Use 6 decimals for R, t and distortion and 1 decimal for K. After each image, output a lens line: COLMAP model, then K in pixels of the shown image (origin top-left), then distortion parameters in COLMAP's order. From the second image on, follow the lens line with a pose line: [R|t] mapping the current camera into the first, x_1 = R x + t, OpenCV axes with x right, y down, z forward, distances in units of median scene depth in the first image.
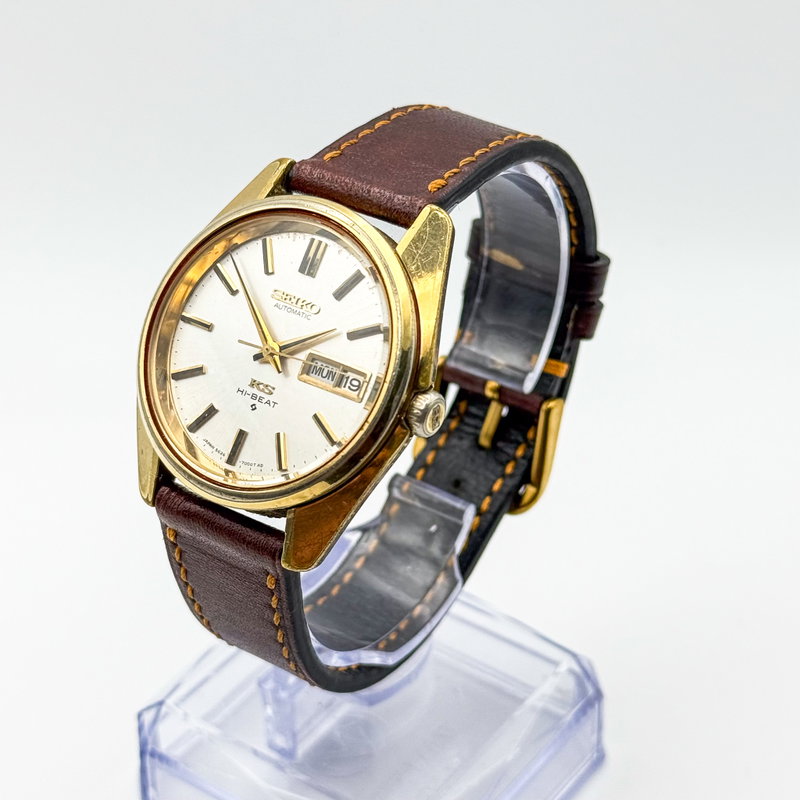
lens RADIAL K [[1766.6, 0, 400.0], [0, 1766.6, 400.0], [0, 0, 1]] dist [0.094181, 0.184030]
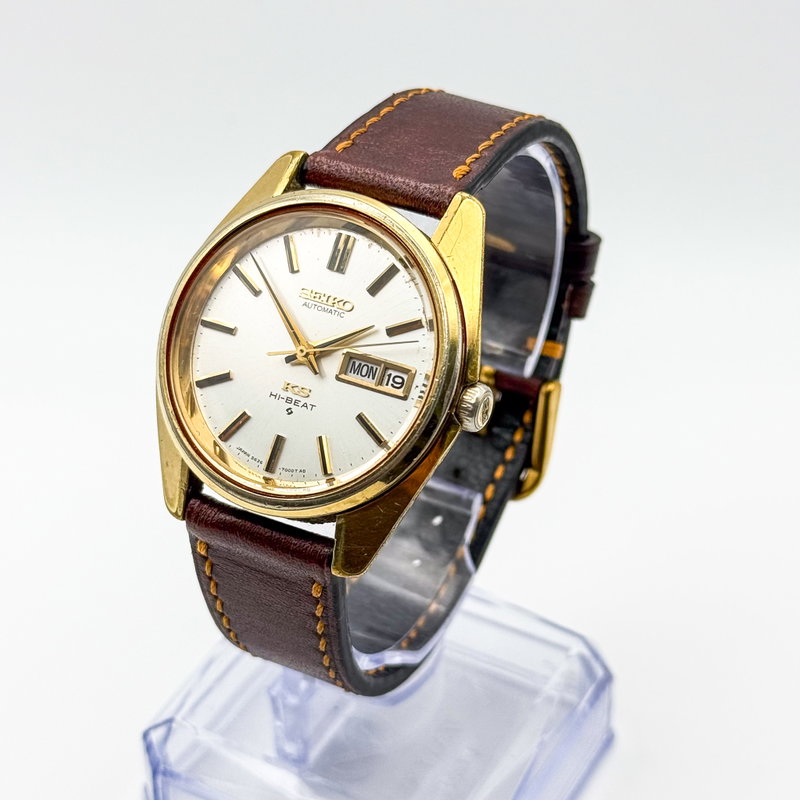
lens RADIAL K [[1766.6, 0, 400.0], [0, 1766.6, 400.0], [0, 0, 1]] dist [0.094181, 0.184030]
pose [[0.992102, -0.061677, 0.109221, -0.123277], [0.060092, 0.998035, 0.017744, -0.014962], [-0.110100, -0.011041, 0.993859, 0.033571]]
